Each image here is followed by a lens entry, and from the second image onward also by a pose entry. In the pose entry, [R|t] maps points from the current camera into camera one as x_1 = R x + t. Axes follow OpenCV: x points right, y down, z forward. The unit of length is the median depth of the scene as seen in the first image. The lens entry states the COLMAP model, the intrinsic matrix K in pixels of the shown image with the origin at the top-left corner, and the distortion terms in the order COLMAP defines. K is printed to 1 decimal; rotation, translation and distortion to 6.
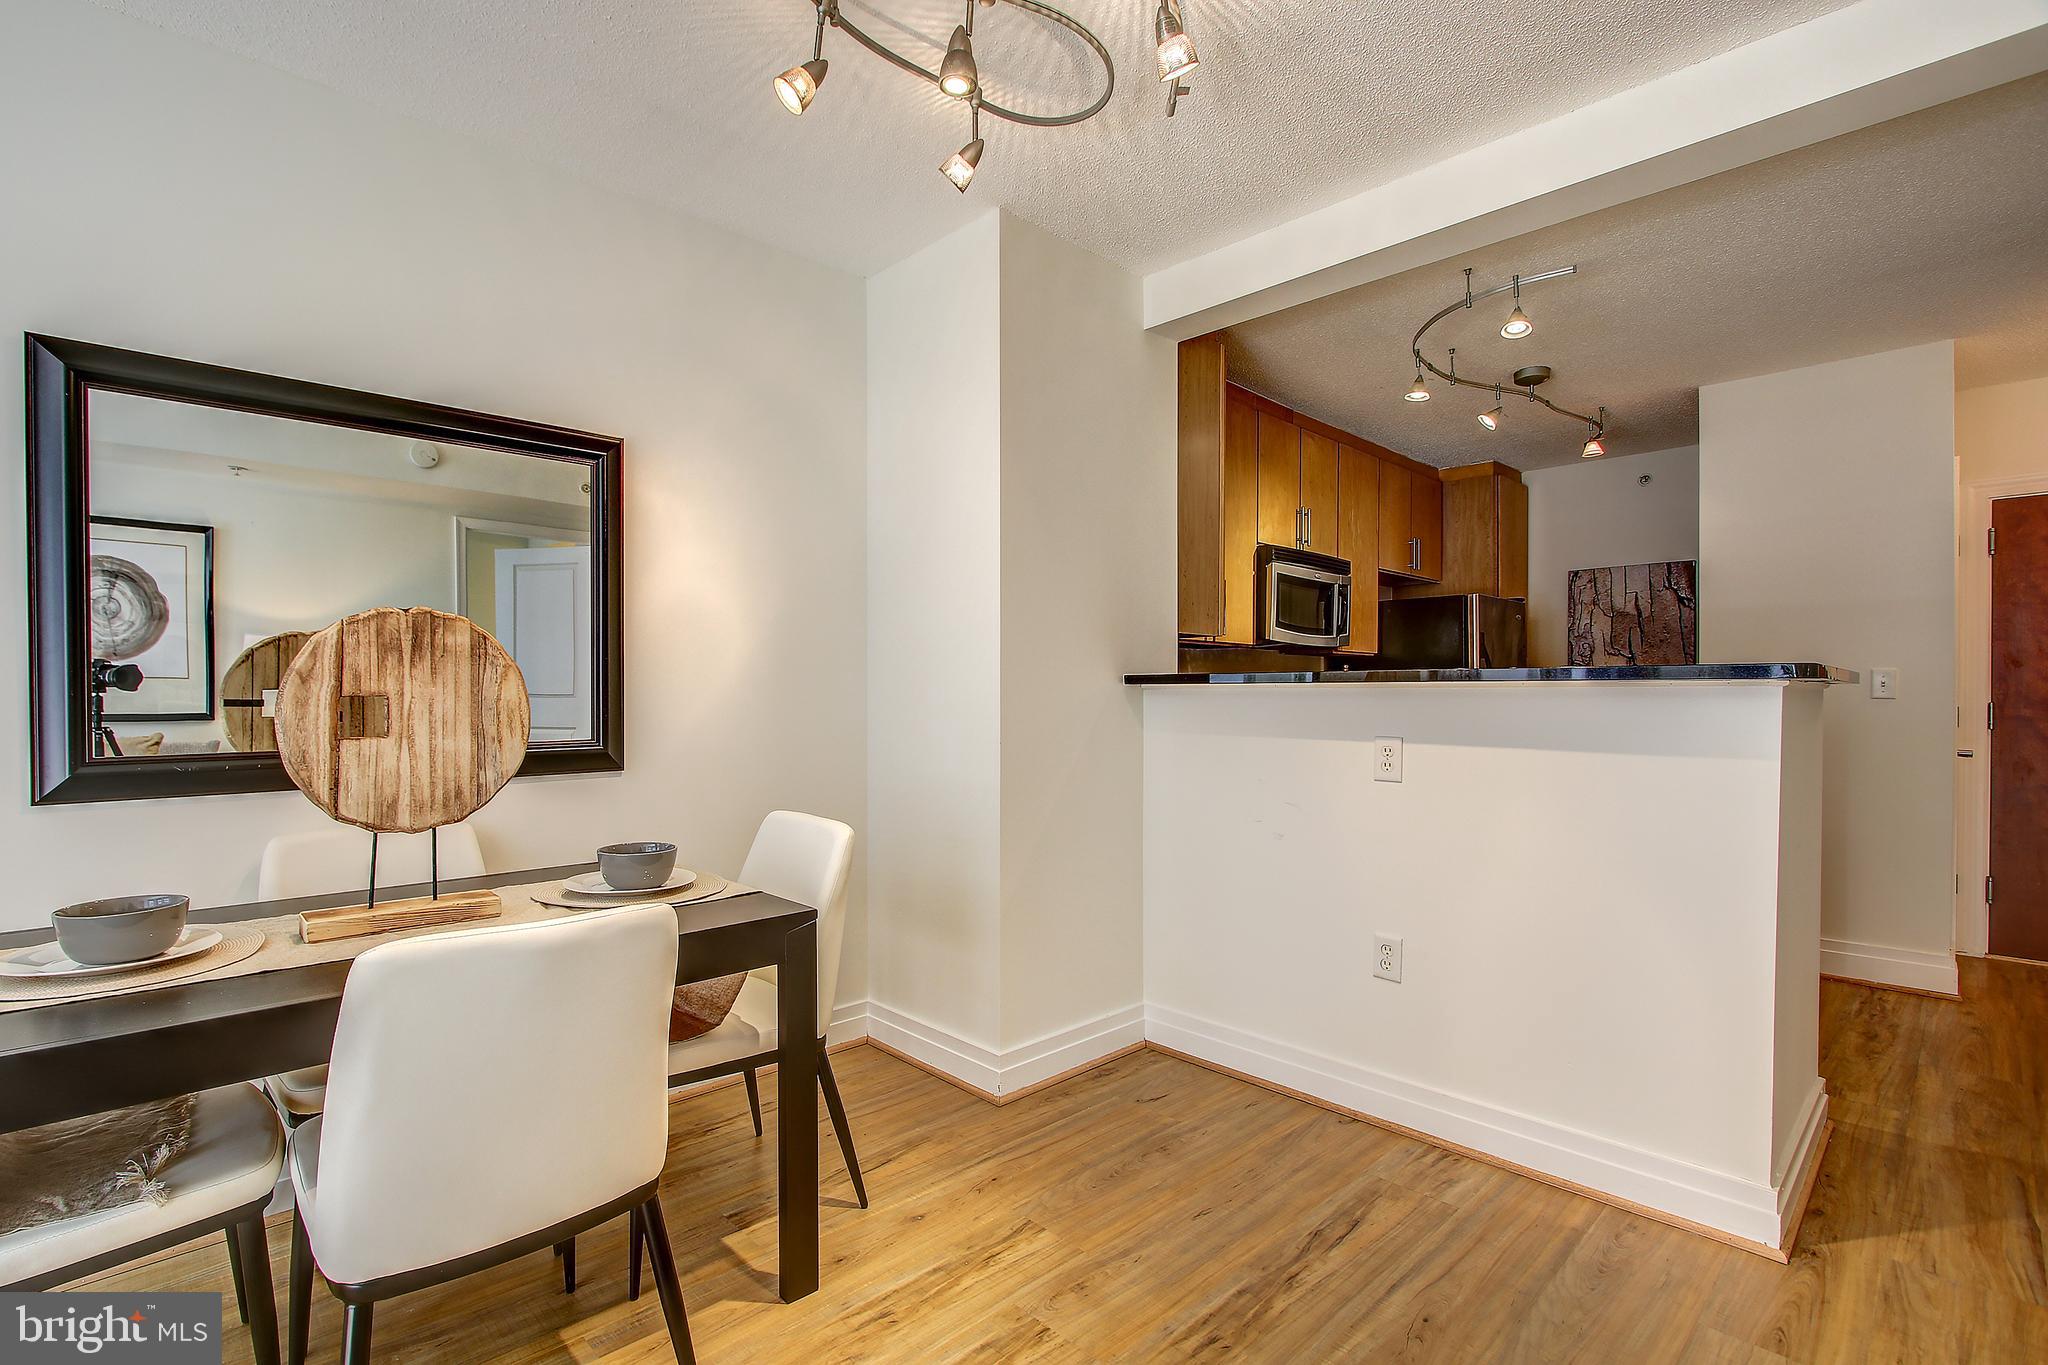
lens RADIAL K [[942.0, 0, 989.8], [0, 942.0, 696.7], [0, 0, 1]] dist [-0.018236, 0.002355]
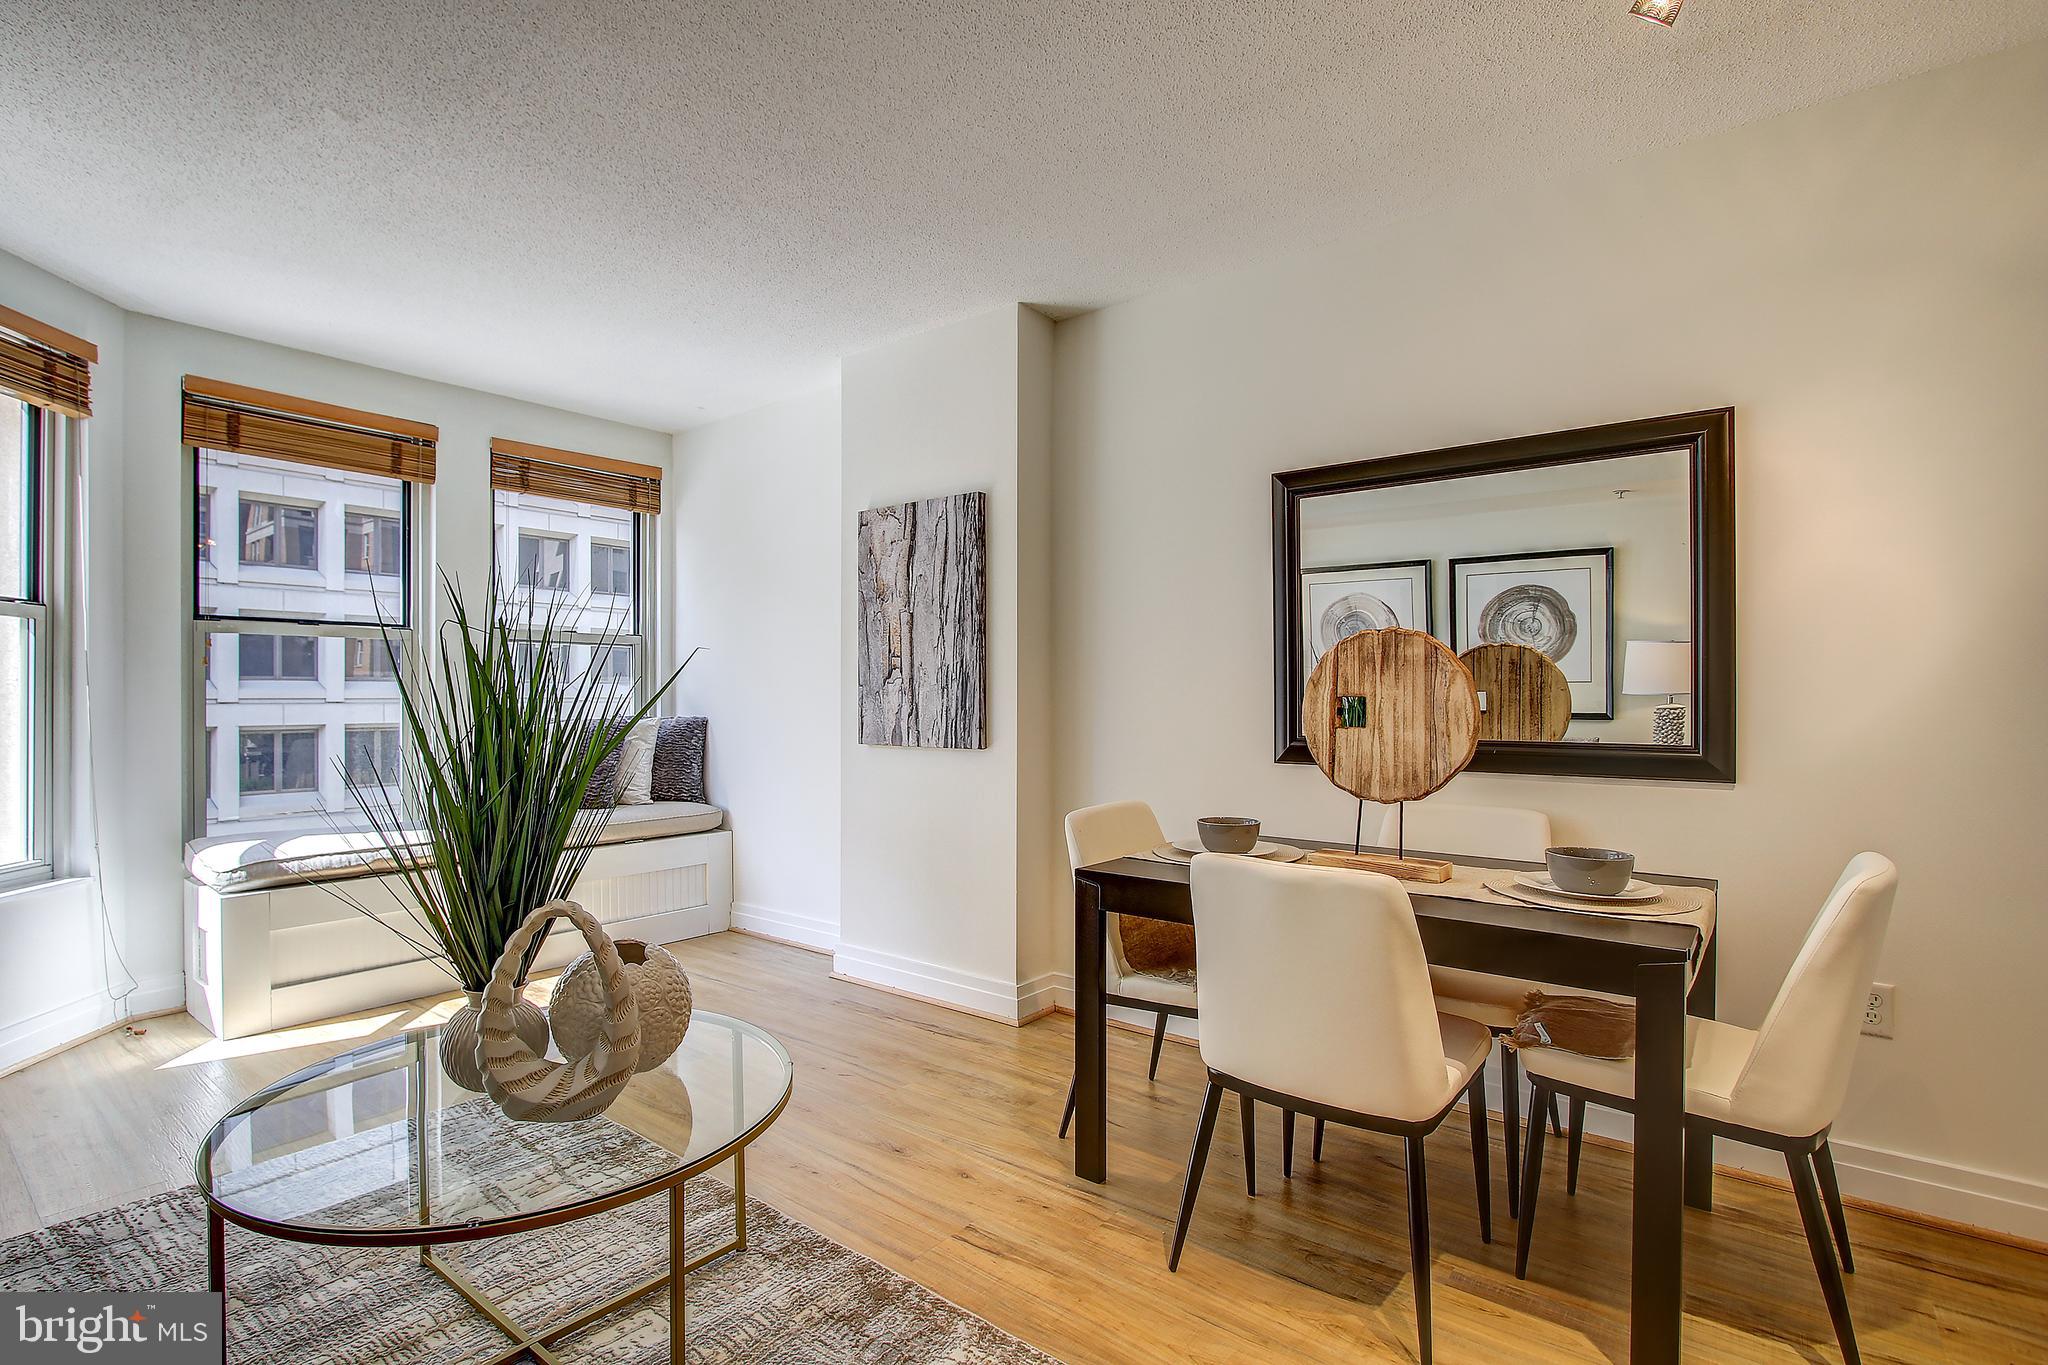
lens RADIAL K [[978.6, 0, 974.6], [0, 978.6, 700.8], [0, 0, 1]] dist [-0.018404, 0.003917]
pose [[0.123592, 0.007140, -0.992307, 0.437772], [-0.007230, 0.999954, 0.006294, 0.000174], [0.992307, 0.006397, 0.123638, 0.186557]]
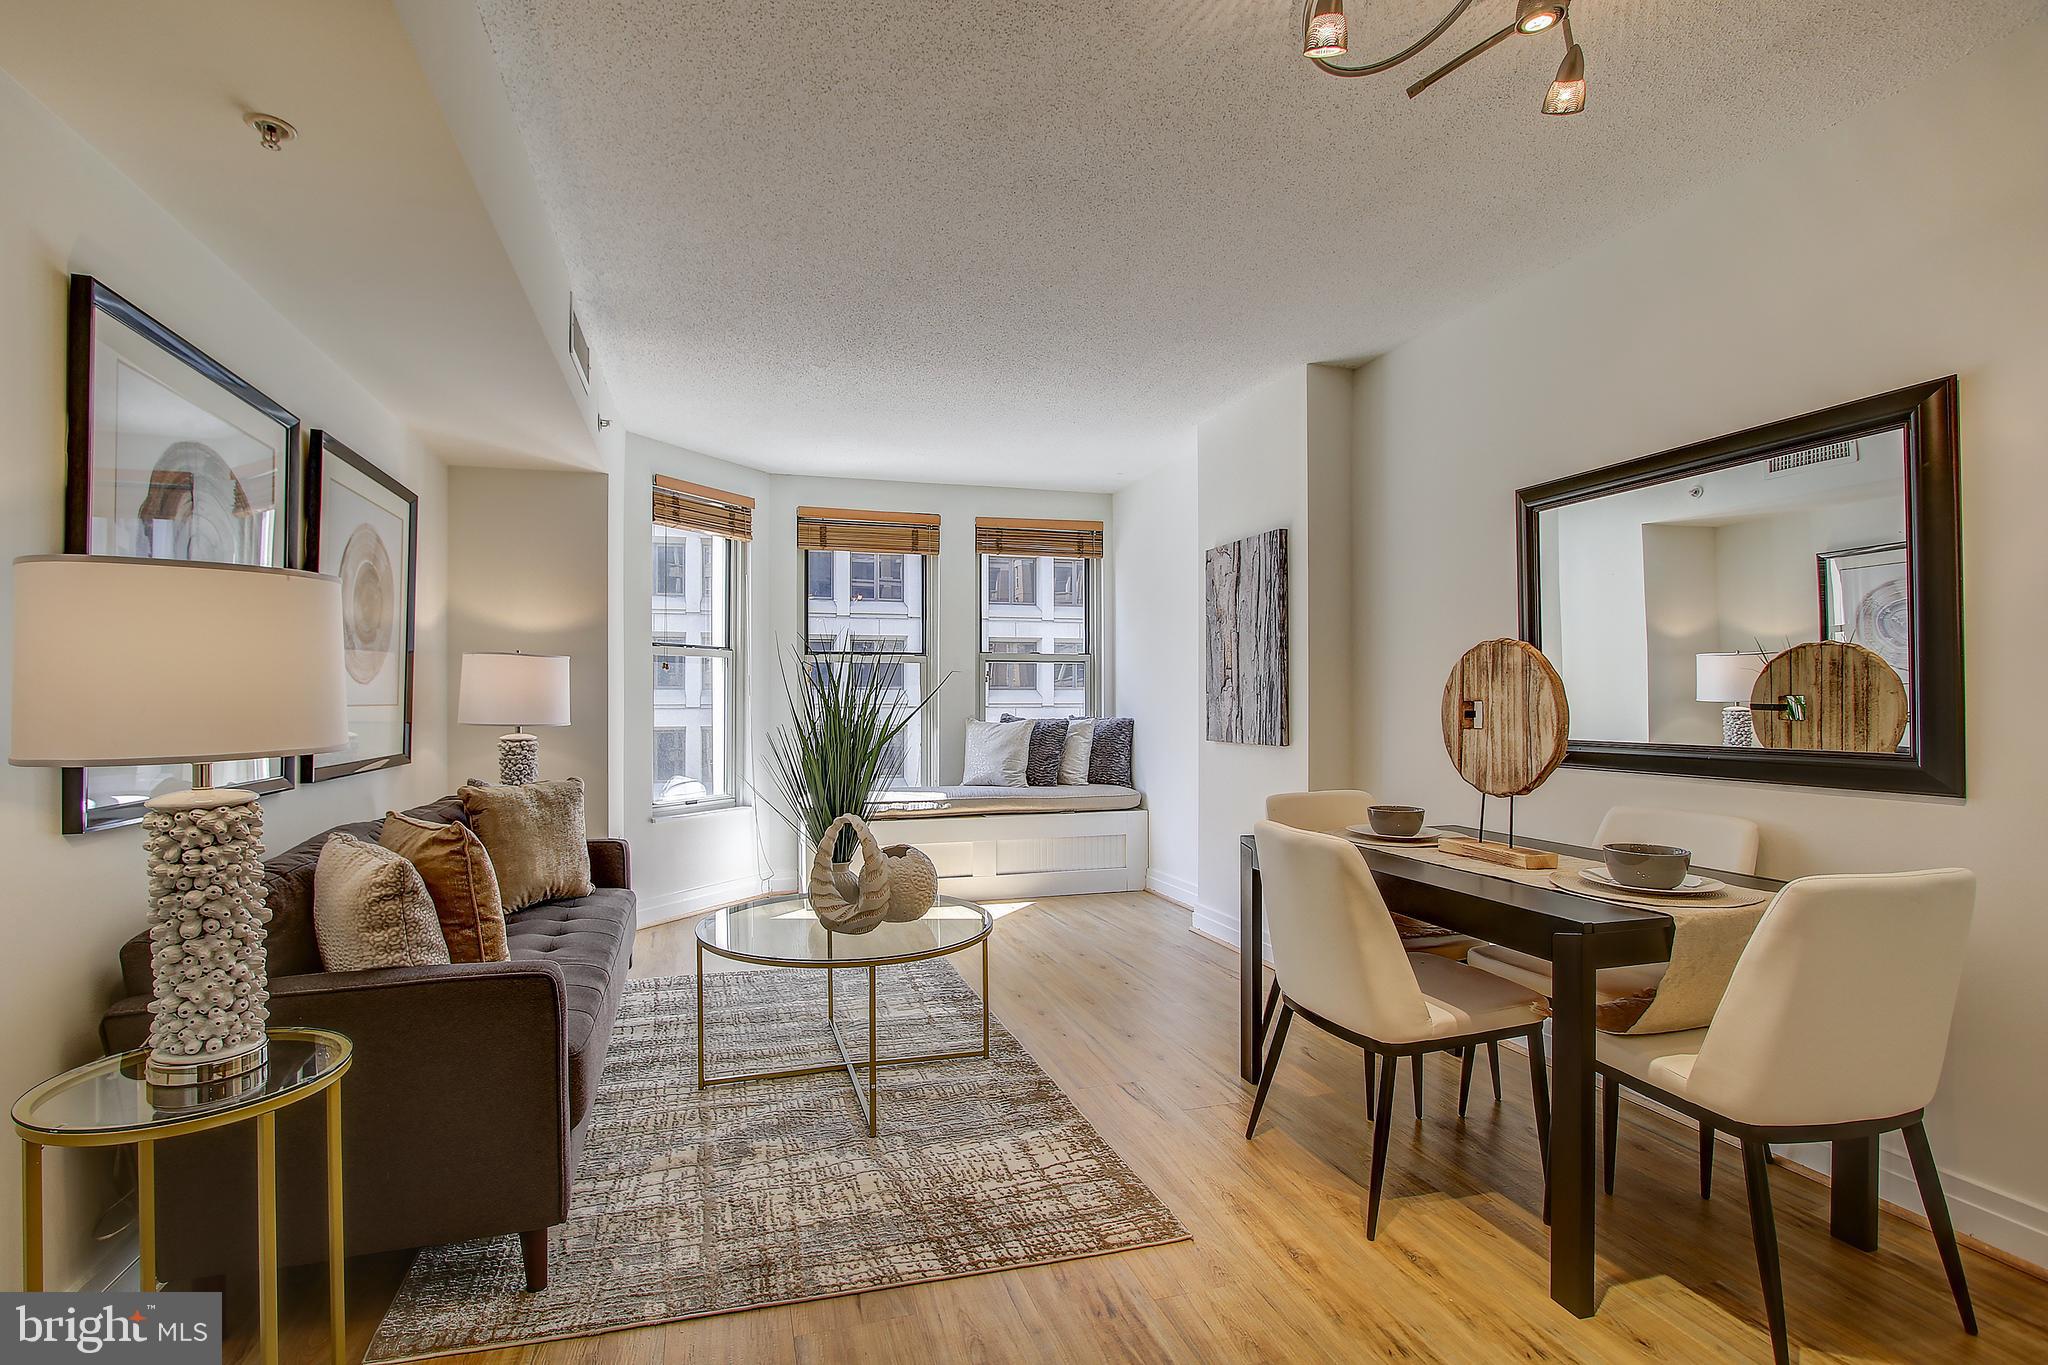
lens RADIAL K [[942.0, 0, 975.5], [0, 942.0, 698.8], [0, 0, 1]] dist [-0.018236, 0.002355]
pose [[-0.465390, -0.000315, -0.885106, 0.697497], [-0.003656, 0.999992, 0.001566, -0.002643], [0.885098, 0.003964, -0.465387, 0.652057]]
